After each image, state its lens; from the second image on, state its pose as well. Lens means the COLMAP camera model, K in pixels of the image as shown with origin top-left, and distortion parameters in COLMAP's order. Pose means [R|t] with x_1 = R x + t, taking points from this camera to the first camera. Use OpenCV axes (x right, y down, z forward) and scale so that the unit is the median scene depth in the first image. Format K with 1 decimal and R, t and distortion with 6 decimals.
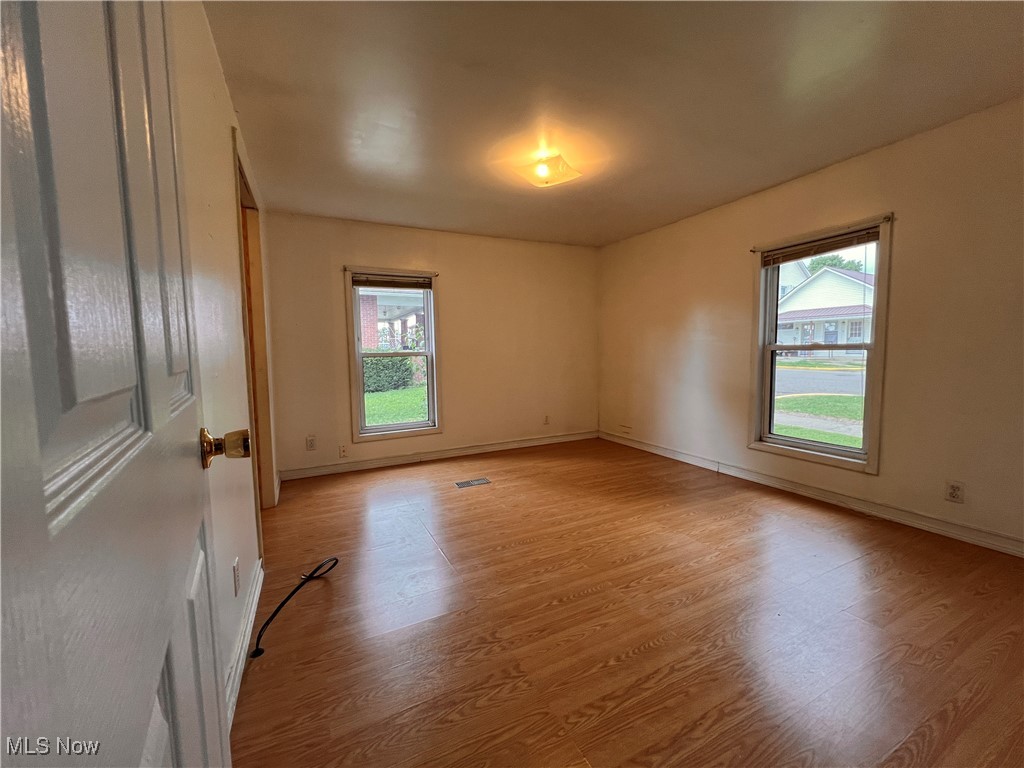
lens RADIAL K [[408.9, 0, 512.0], [0, 408.9, 384.0], [0, 0, 1]] dist [-0.000827, 0.000144]
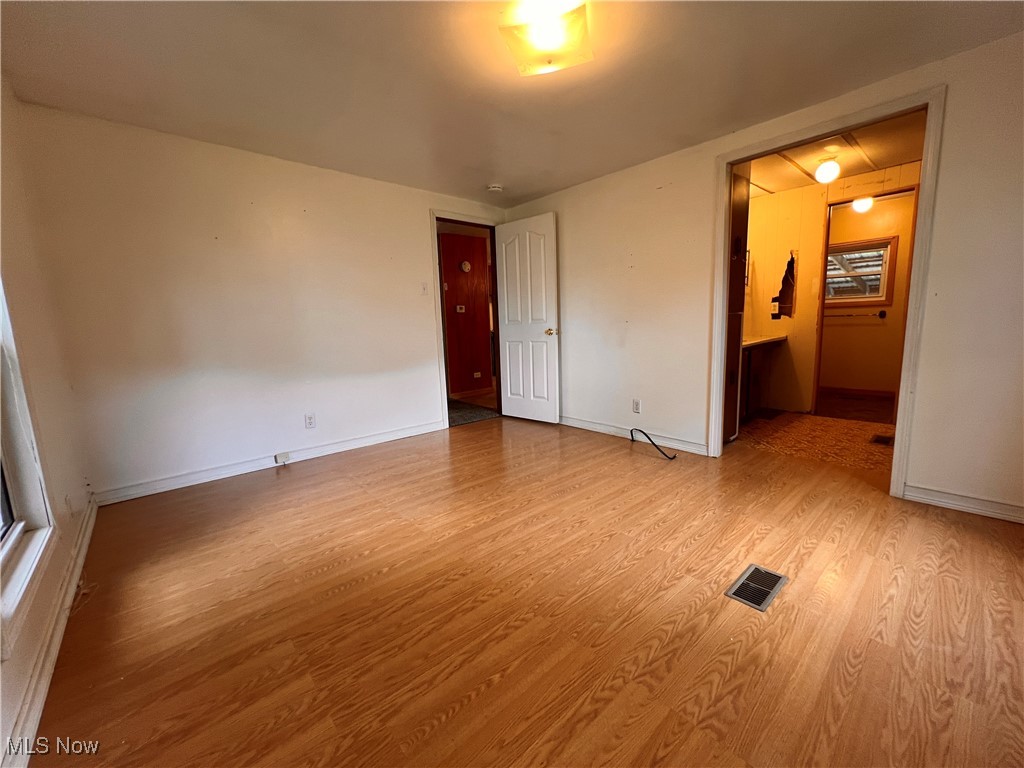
lens RADIAL K [[408.9, 0, 512.0], [0, 408.9, 384.0], [0, 0, 1]] dist [-0.000827, 0.000144]
pose [[-0.964005, 0.084673, -0.252041, 0.327702], [0.025287, 0.972836, 0.230109, -0.118586], [0.264679, 0.215453, -0.939960, 1.572904]]
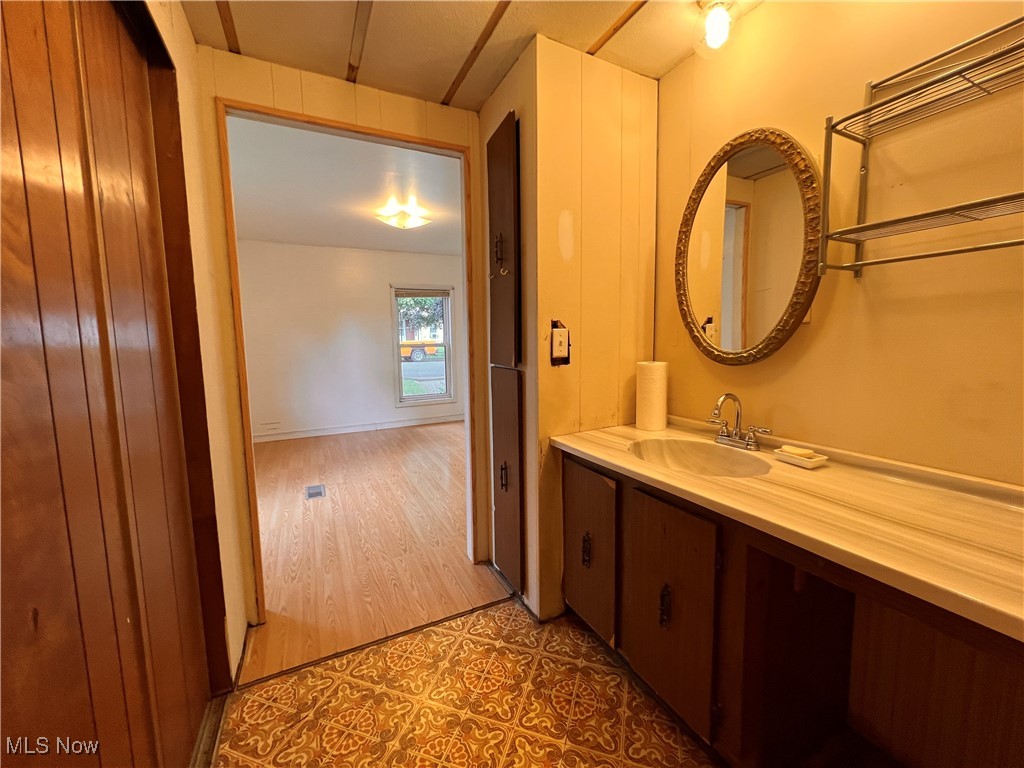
lens RADIAL K [[408.9, 0, 512.0], [0, 408.9, 384.0], [0, 0, 1]] dist [-0.000827, 0.000144]
pose [[-0.004525, -0.103015, 0.994669, -1.214035], [0.090465, 0.990559, 0.103001, -0.073284], [-0.995889, 0.090449, 0.004837, 0.618437]]
